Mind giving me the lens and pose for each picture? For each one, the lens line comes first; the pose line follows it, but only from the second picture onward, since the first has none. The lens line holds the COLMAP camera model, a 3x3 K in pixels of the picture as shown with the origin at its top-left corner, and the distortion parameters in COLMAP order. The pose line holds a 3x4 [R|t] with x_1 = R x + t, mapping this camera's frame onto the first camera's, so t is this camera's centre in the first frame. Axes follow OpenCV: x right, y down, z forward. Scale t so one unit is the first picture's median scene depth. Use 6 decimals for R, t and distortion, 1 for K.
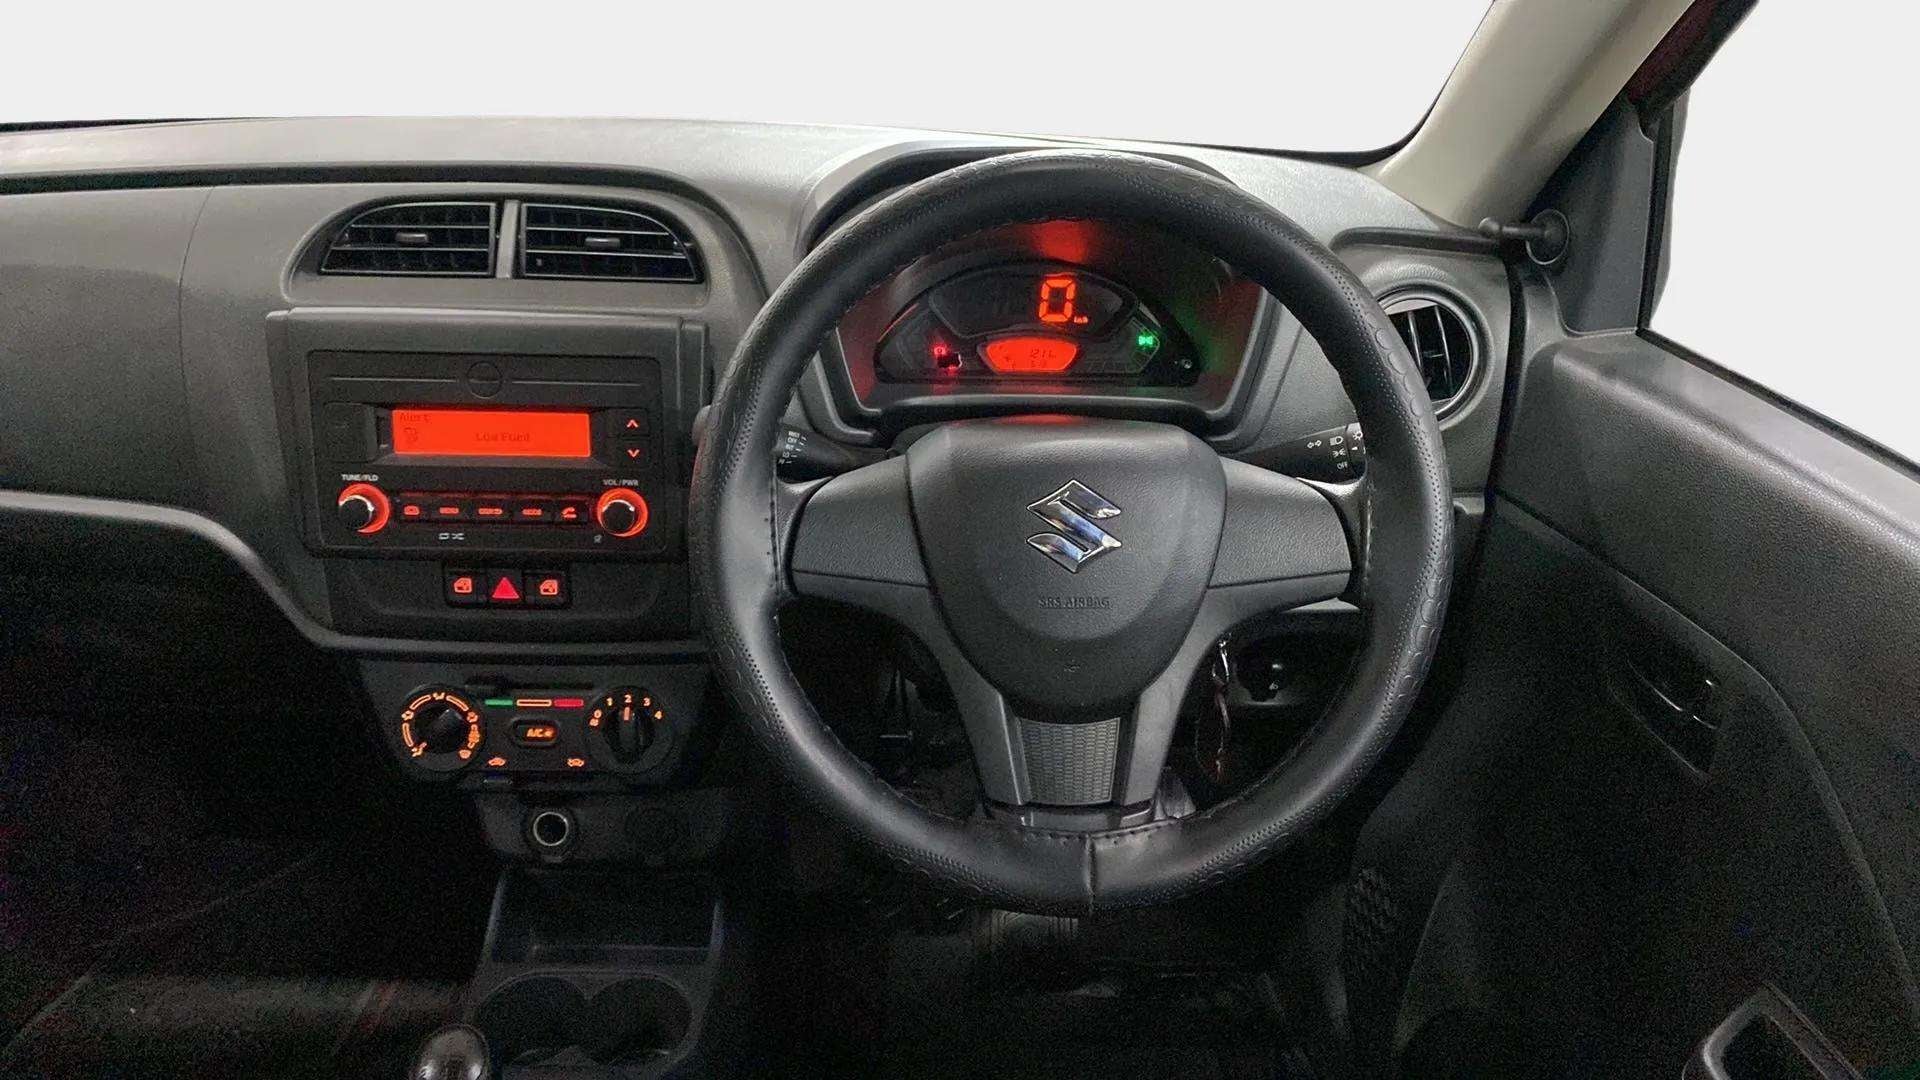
lens RADIAL K [[1381.4, 0, 935.9], [0, 1381.4, 549.3], [0, 0, 1]] dist [0.045593, -0.046356]
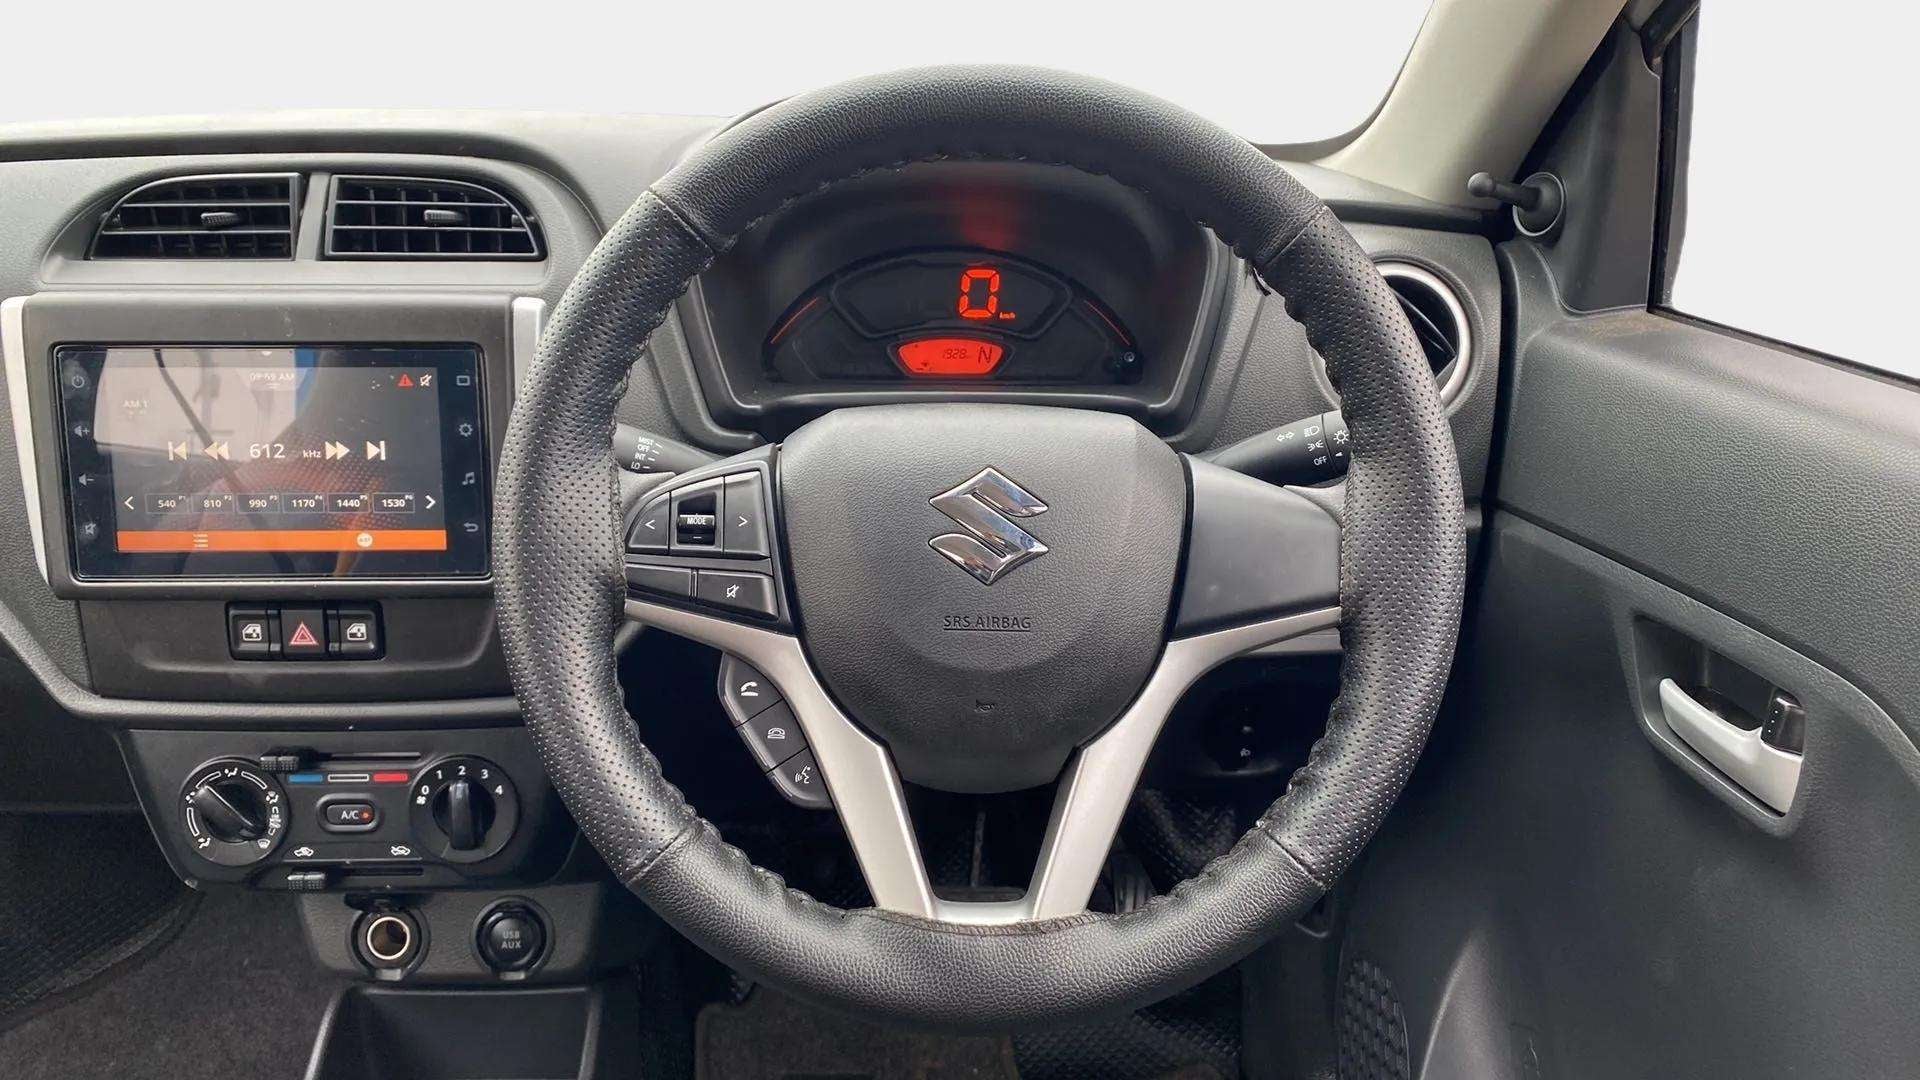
lens RADIAL K [[1401.8, 0, 928.1], [0, 1401.8, 528.9], [0, 0, 1]] dist [0.011185, -0.014489]
pose [[0.999680, -0.019336, 0.016308, 0.044130], [0.020663, 0.996116, -0.085596, 0.044590], [-0.014590, 0.085906, 0.996196, 0.166711]]
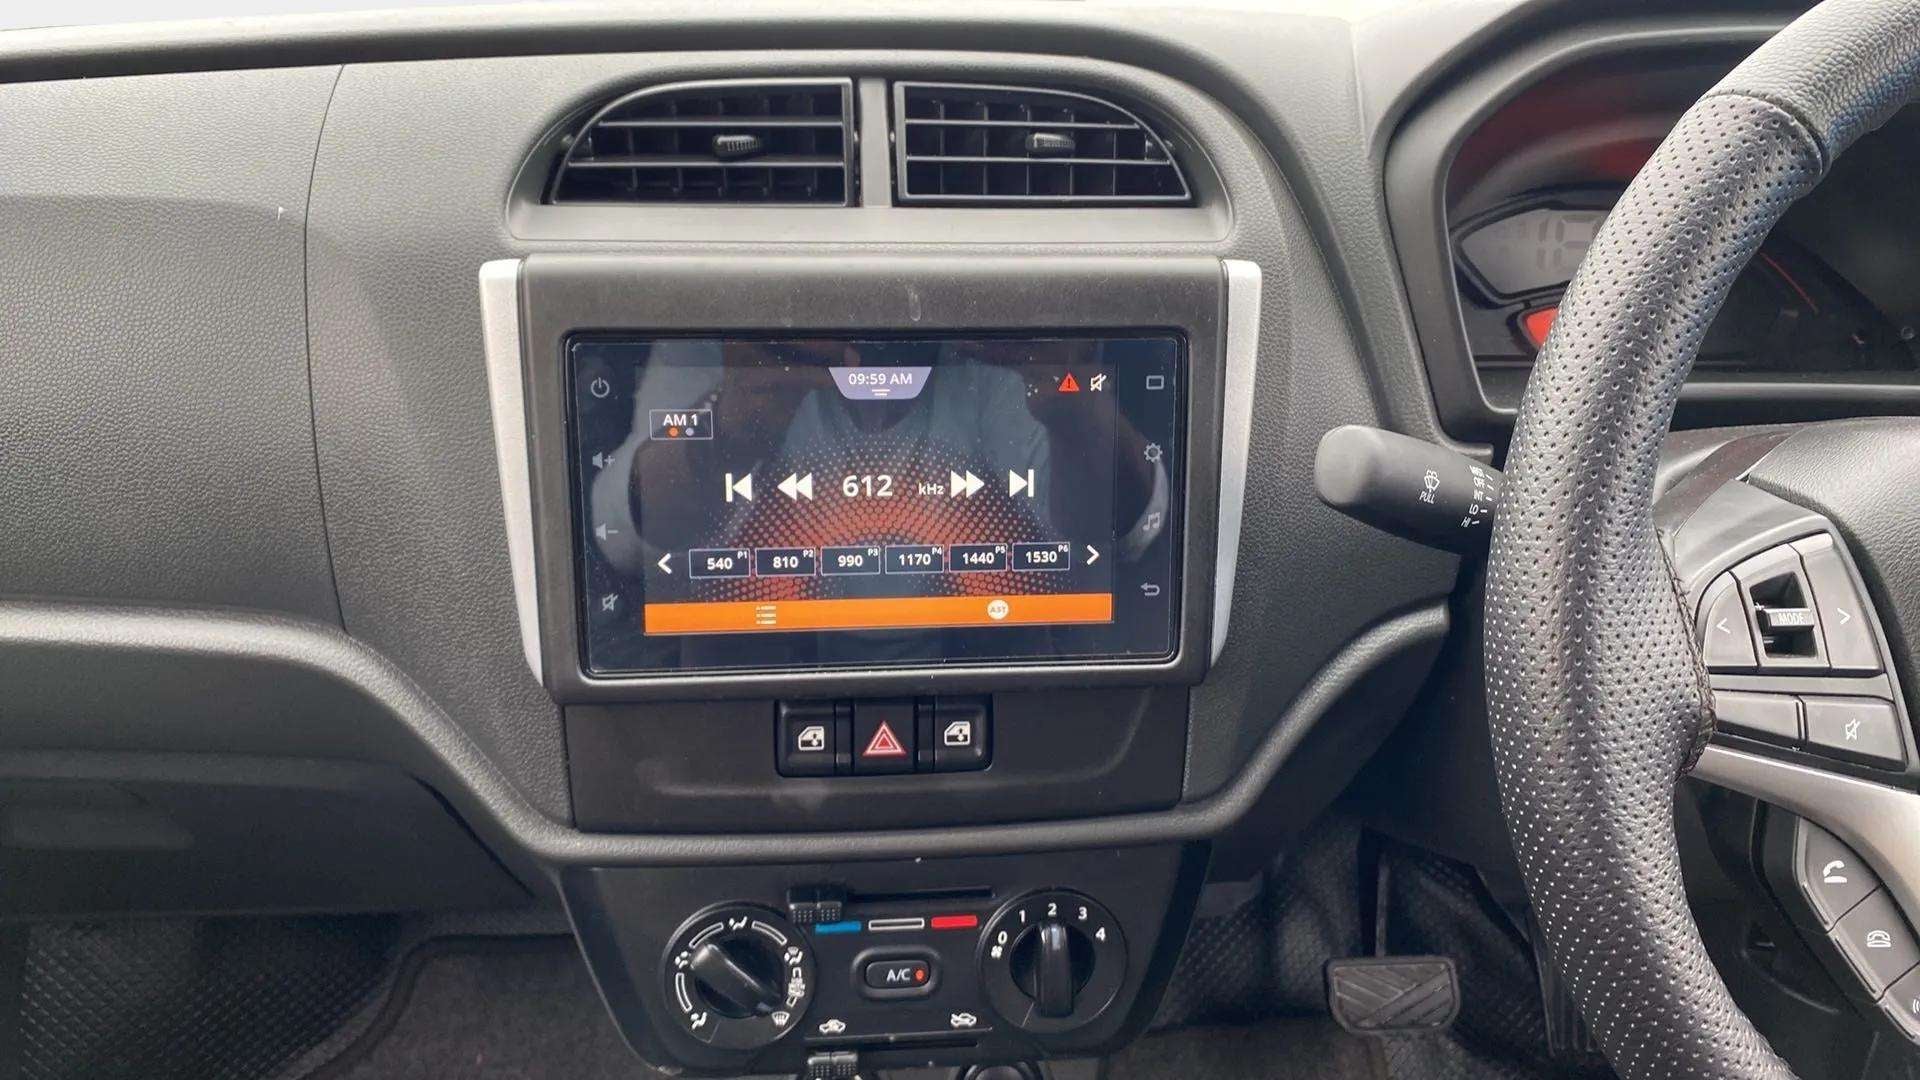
lens RADIAL K [[1441.3, 0, 957.1], [0, 1441.3, 516.9], [0, 0, 1]] dist [0.027952, -0.035655]
pose [[0.996658, -0.033974, 0.074283, -0.321938], [0.037708, 0.998064, -0.049458, -0.033550], [-0.072459, 0.052094, 0.996010, 0.397555]]
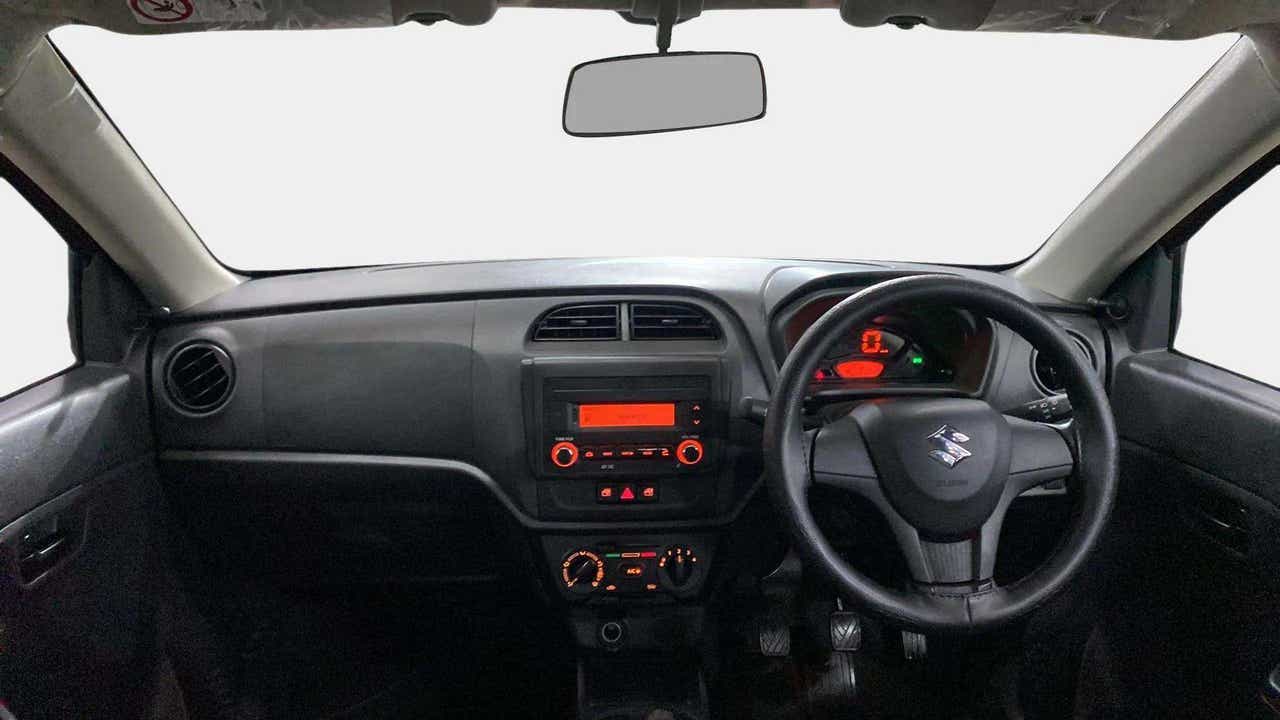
lens RADIAL K [[920.9, 0, 629.3], [0, 920.9, 339.3], [0, 0, 1]] dist [0.045593, -0.046356]
pose [[0.999052, -0.030036, 0.031502, -0.342830], [0.035185, 0.983353, -0.178264, 0.046735], [-0.025623, 0.179203, 0.983478, -0.339793]]
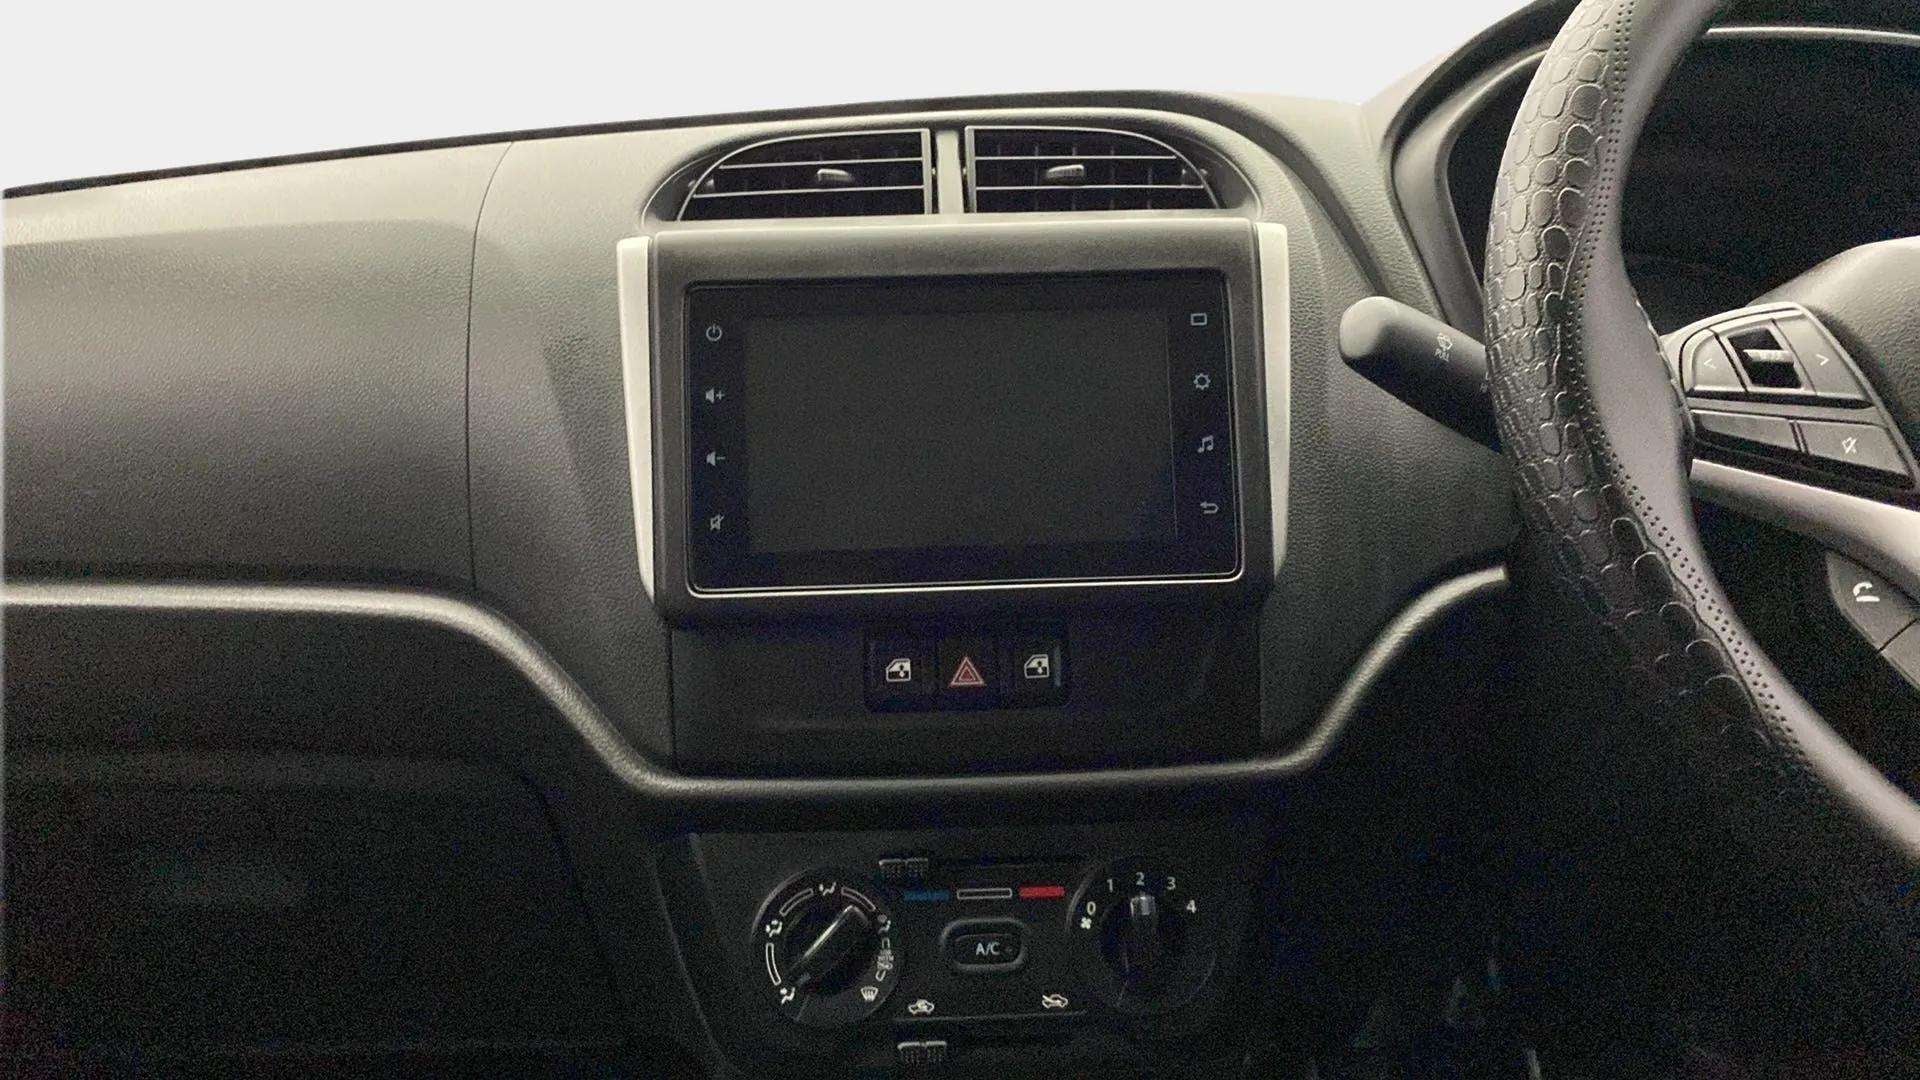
lens RADIAL K [[1441.3, 0, 960.1], [0, 1441.3, 488.9], [0, 0, 1]] dist [0.027952, -0.035655]
pose [[0.998652, -0.046909, 0.022220, -0.323954], [0.051729, 0.934682, -0.351700, 0.175044], [-0.004271, 0.352376, 0.935849, 0.381698]]
